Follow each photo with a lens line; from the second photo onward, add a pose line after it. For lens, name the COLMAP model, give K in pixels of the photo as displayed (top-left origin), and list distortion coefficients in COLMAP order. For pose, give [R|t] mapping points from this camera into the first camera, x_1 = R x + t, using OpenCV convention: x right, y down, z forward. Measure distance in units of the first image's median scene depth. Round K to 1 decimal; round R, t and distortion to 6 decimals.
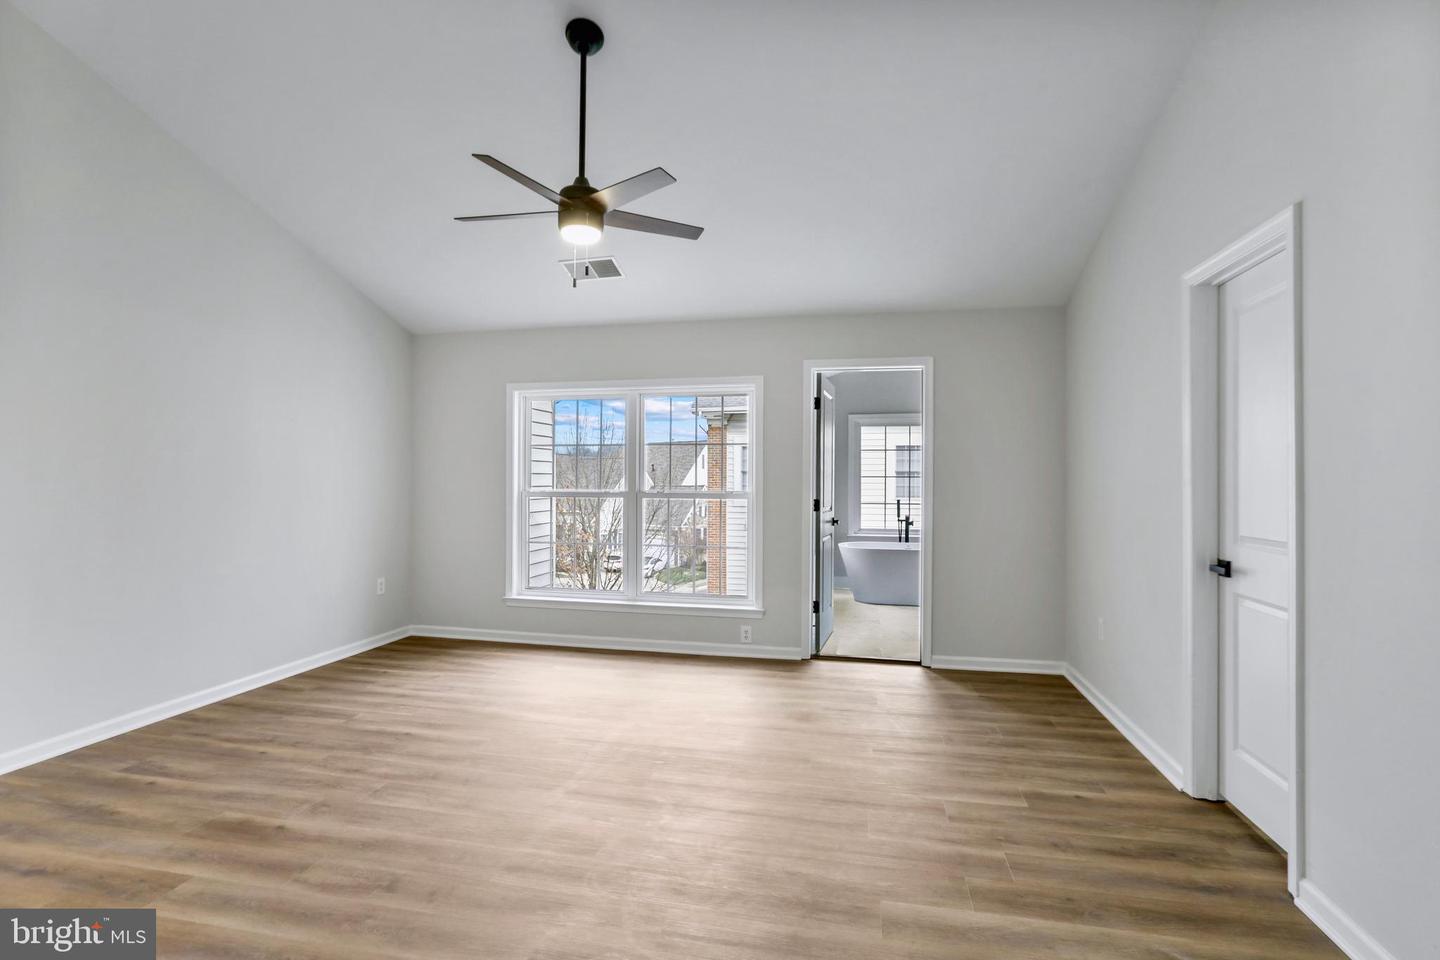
lens RADIAL K [[662.8, 0, 722.2], [0, 662.8, 480.1], [0, 0, 1]] dist [-0.036671, 0.002138]
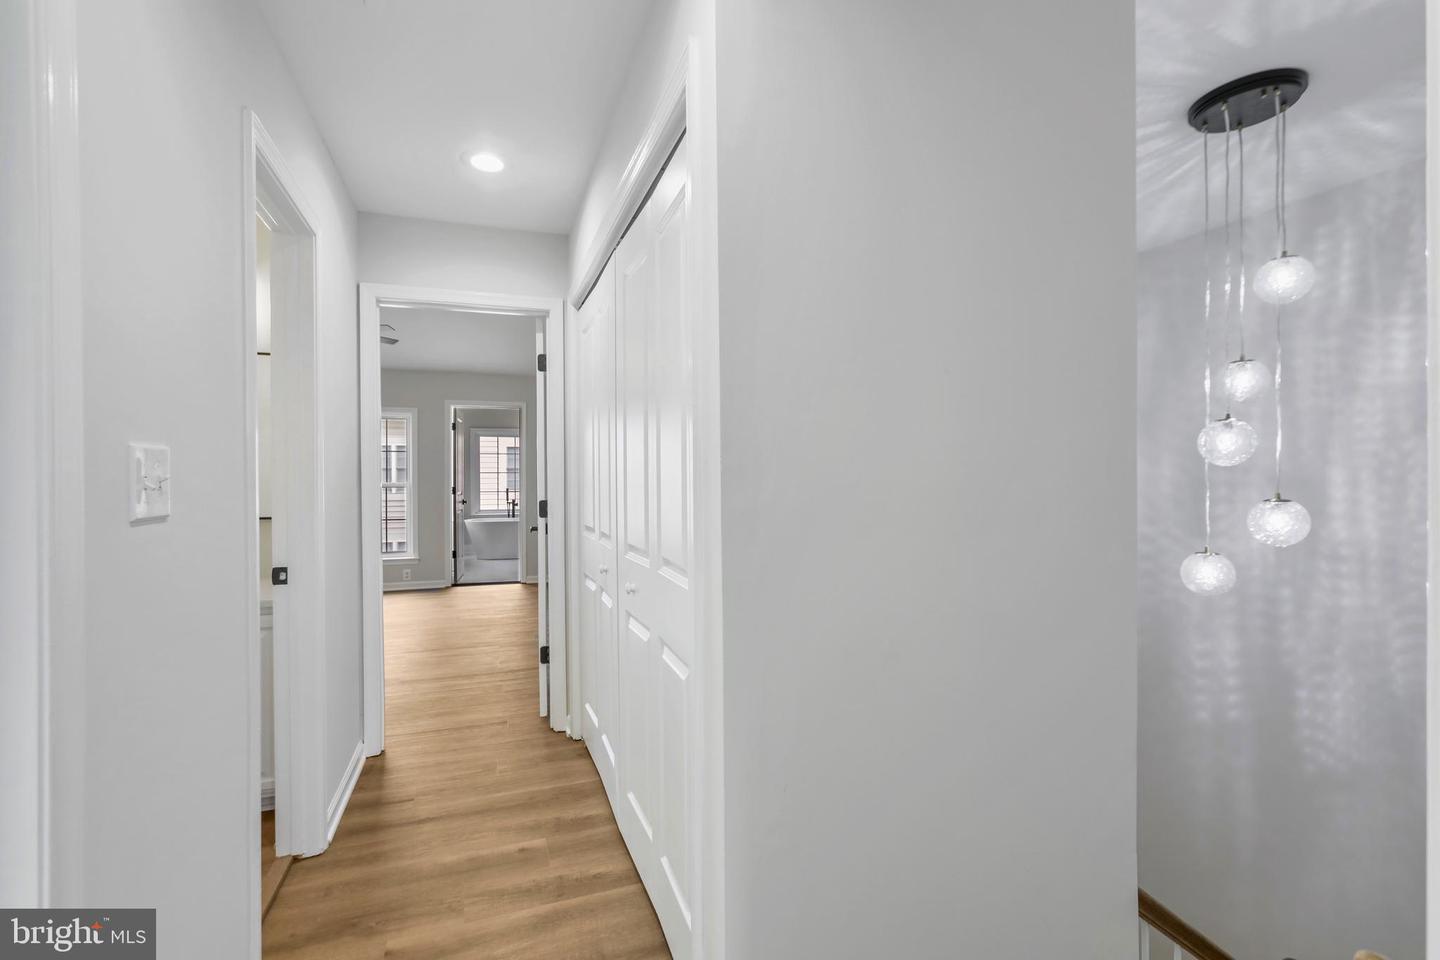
lens RADIAL K [[662.8, 0, 718.2], [0, 662.8, 483.8], [0, 0, 1]] dist [-0.036671, 0.002138]
pose [[0.845561, -0.007795, 0.533822, -0.122578], [0.001660, 0.999927, 0.011971, 0.002811], [-0.533876, -0.009236, 0.845512, -0.501567]]
